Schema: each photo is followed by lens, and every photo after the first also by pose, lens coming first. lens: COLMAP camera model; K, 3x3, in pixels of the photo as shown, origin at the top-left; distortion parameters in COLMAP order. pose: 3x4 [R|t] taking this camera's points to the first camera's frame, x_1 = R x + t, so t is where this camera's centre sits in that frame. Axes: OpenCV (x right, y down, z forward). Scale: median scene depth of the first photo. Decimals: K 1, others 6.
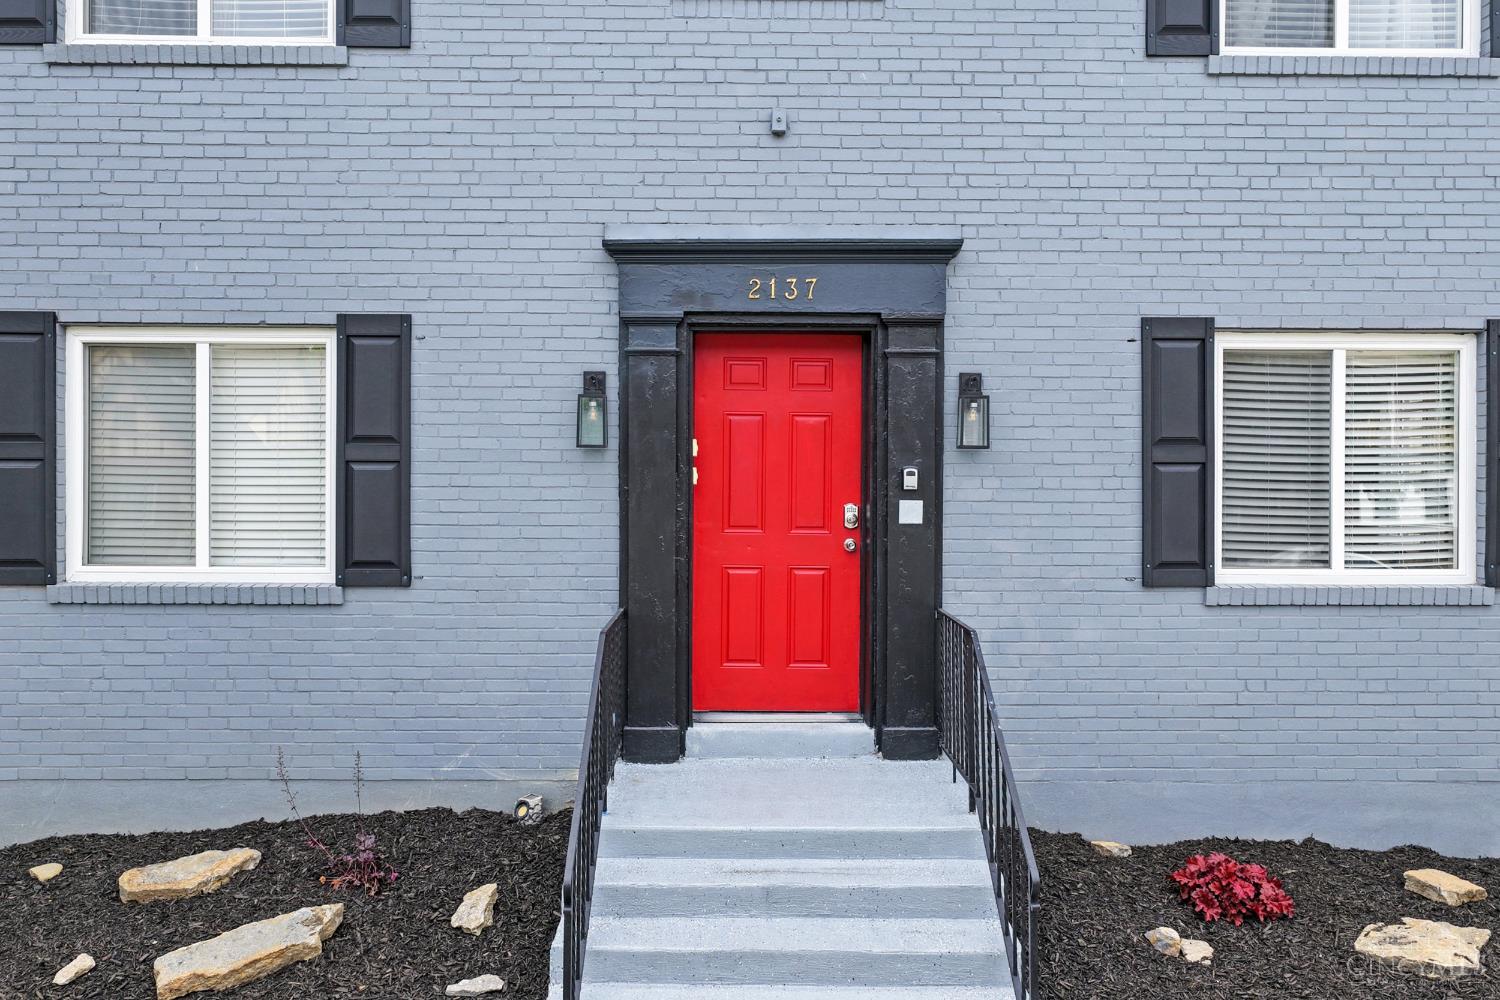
lens RADIAL K [[1271.7, 0, 742.3], [0, 1271.7, 498.8], [0, 0, 1]] dist [-0.004557, -0.003131]
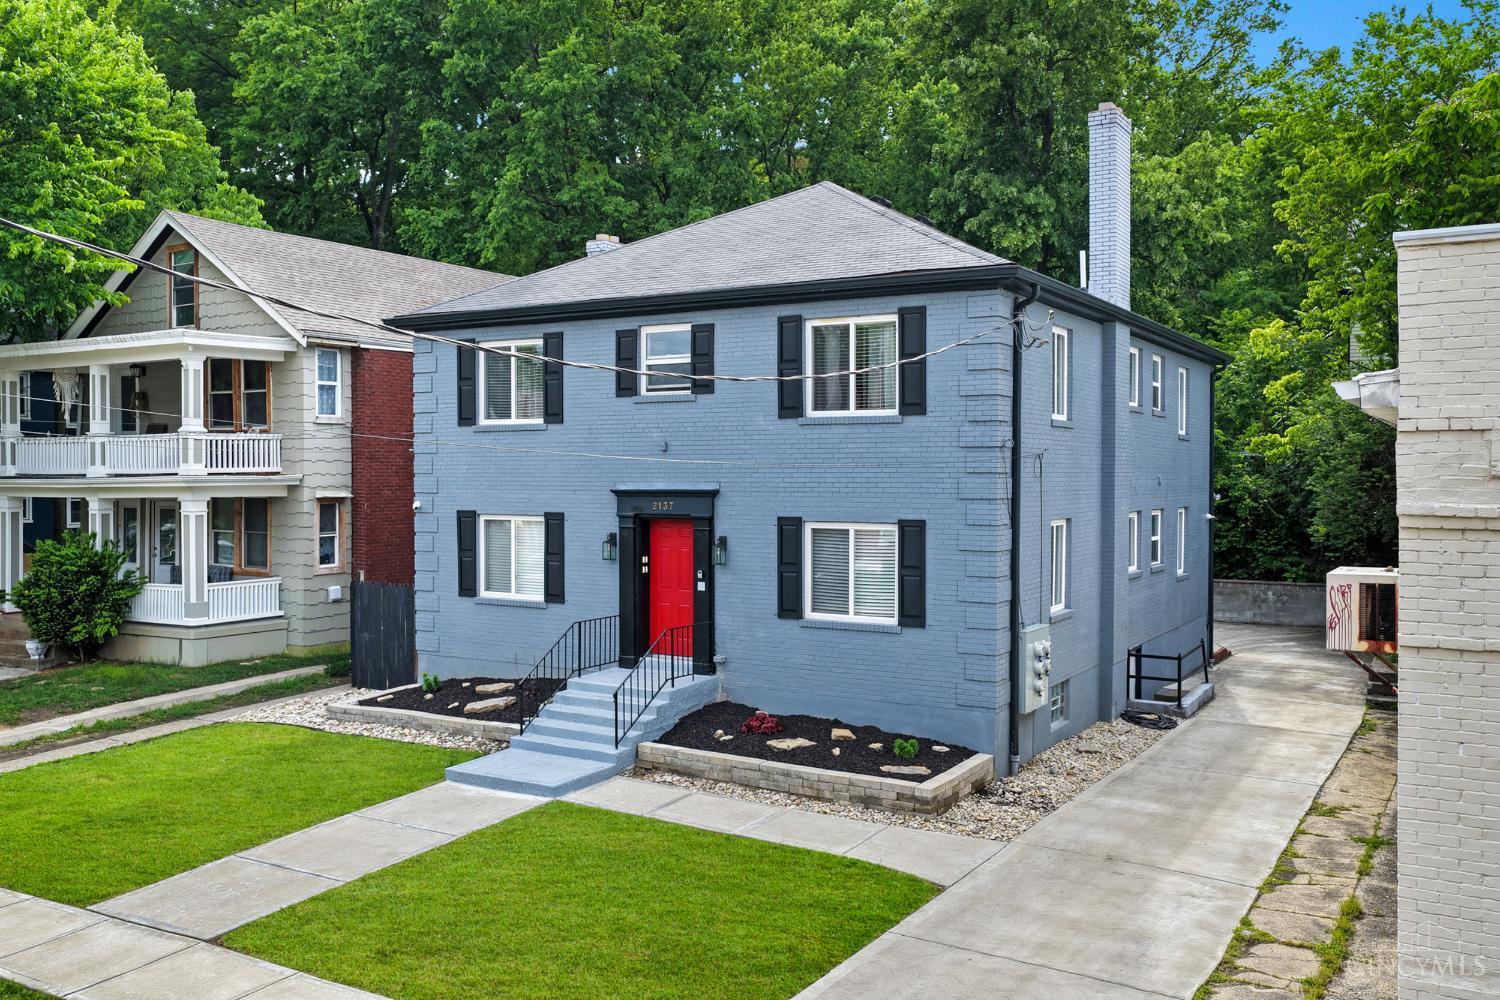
lens RADIAL K [[1271.7, 0, 746.0], [0, 1271.7, 490.0], [0, 0, 1]] dist [-0.004557, -0.003131]
pose [[0.847739, 0.004541, -0.530394, 1.675366], [0.002283, 0.999923, 0.012210, -0.232168], [0.530409, -0.011562, 0.847663, -1.296879]]
